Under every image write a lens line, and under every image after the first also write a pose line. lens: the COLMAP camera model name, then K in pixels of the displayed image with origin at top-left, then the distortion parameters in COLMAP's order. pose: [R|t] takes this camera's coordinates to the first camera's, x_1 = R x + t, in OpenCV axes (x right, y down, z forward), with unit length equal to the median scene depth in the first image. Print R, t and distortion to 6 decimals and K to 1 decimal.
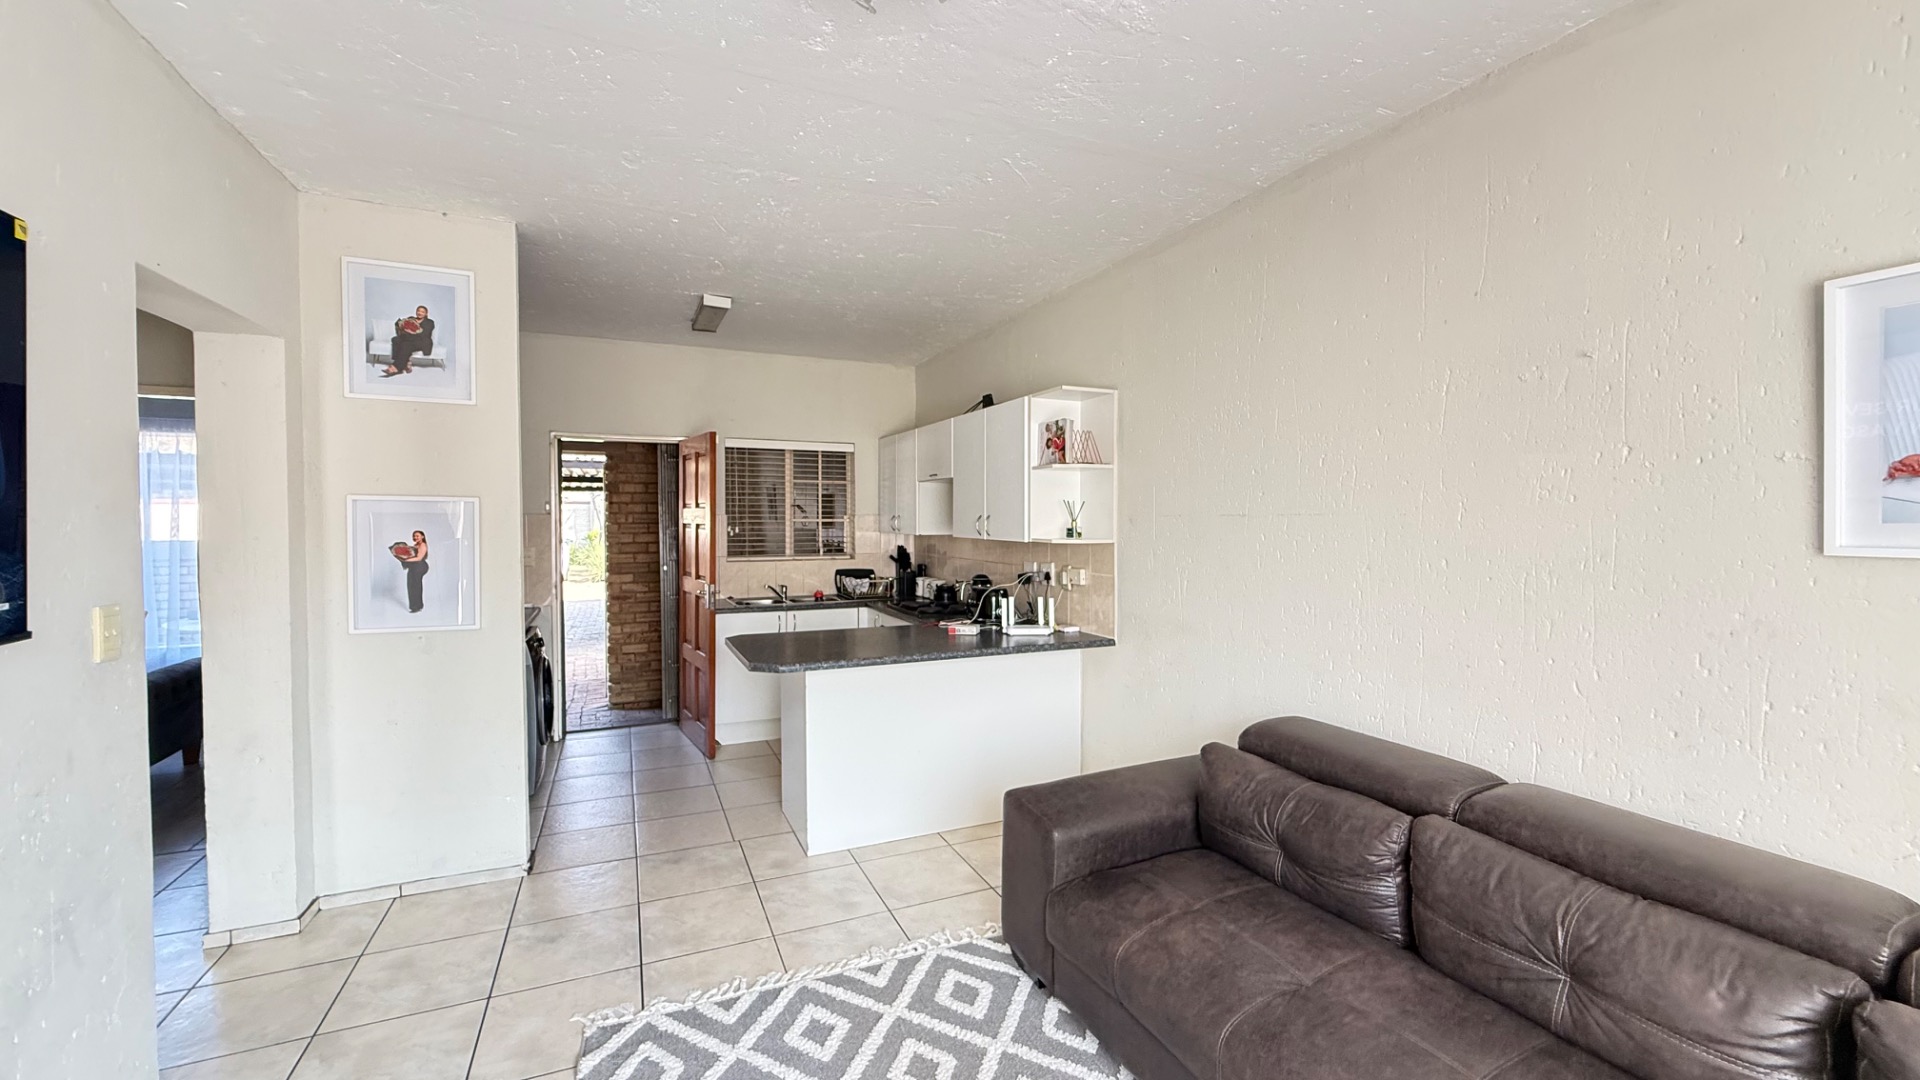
lens RADIAL K [[763.8, 0, 958.5], [0, 763.8, 532.3], [0, 0, 1]] dist [0.000745, 0.000578]
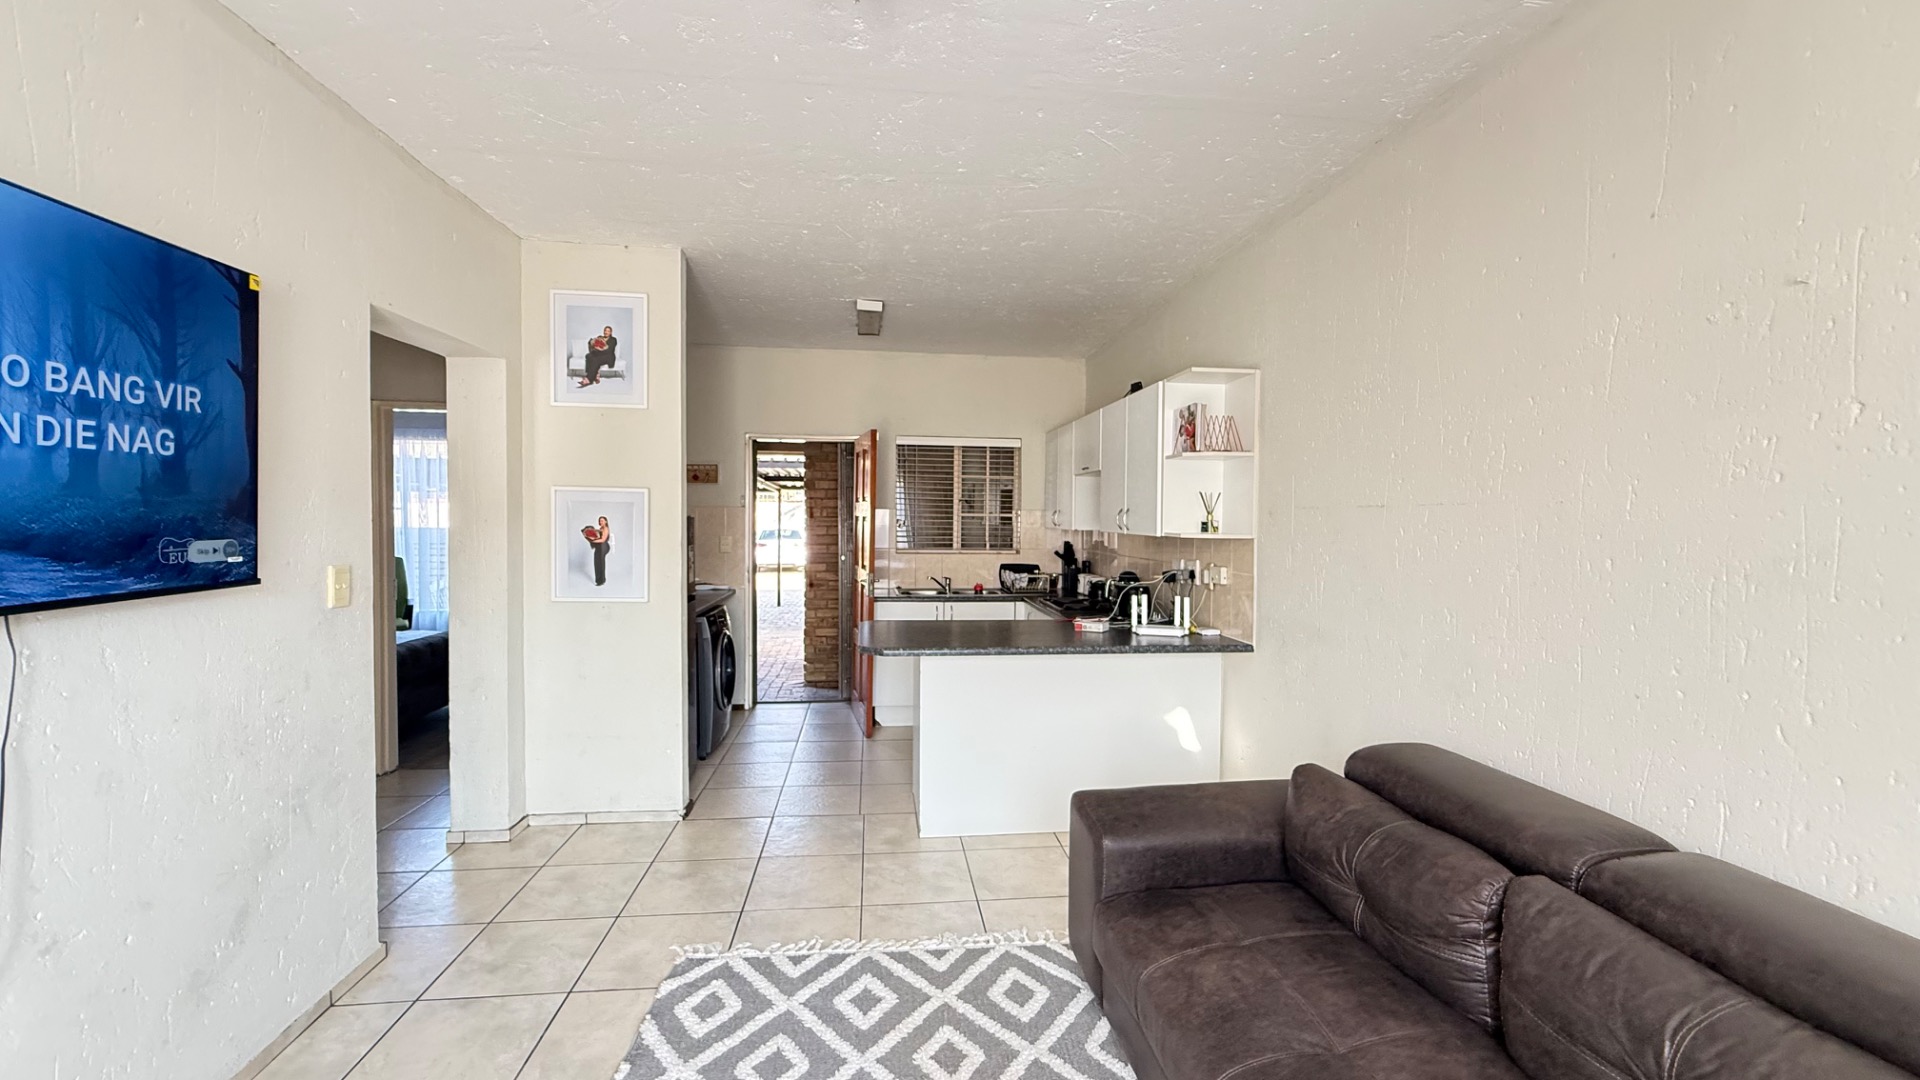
lens RADIAL K [[763.8, 0, 951.8], [0, 763.8, 531.8], [0, 0, 1]] dist [0.000745, 0.000578]
pose [[0.953738, 0.014253, -0.300302, 0.190288], [-0.014530, 0.999894, 0.001312, 0.013936], [0.300289, 0.003112, 0.953843, 0.040028]]
